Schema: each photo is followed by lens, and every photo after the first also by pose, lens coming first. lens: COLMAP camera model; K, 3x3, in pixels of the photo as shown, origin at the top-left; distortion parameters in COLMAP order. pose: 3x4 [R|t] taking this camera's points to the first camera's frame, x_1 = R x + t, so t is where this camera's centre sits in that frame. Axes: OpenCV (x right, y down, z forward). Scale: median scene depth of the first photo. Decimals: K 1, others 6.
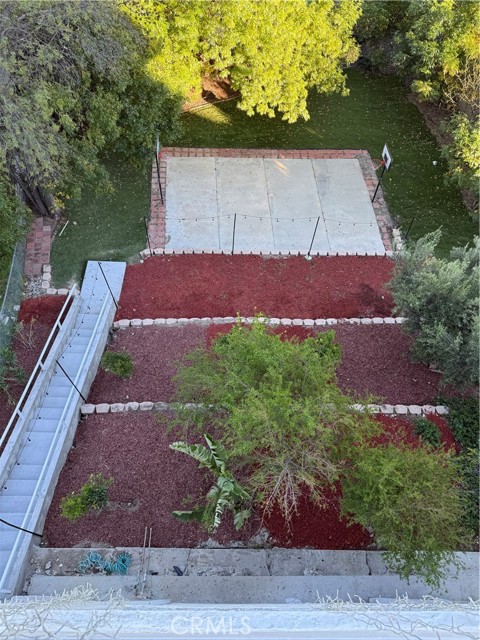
lens RADIAL K [[451.4, 0, 246.7], [0, 451.4, 316.9], [0, 0, 1]] dist [0.027673, -0.033579]
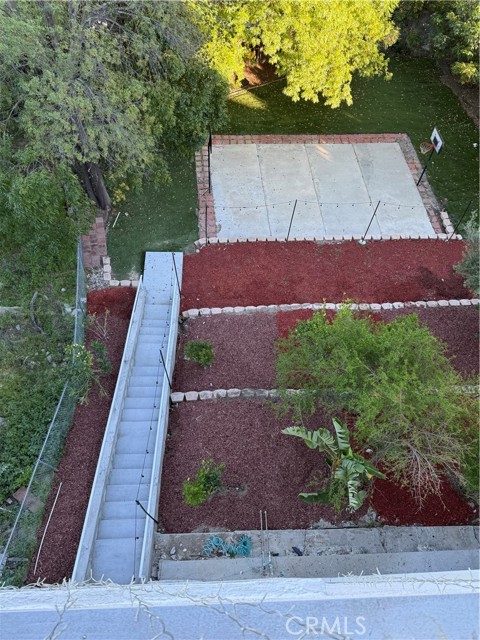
lens RADIAL K [[451.4, 0, 236.2], [0, 451.4, 314.3], [0, 0, 1]] dist [0.027673, -0.033579]
pose [[0.999493, -0.027932, 0.015255, -0.175203], [0.027570, 0.999344, 0.023487, -0.002931], [-0.015901, -0.023054, 0.999608, -0.007642]]
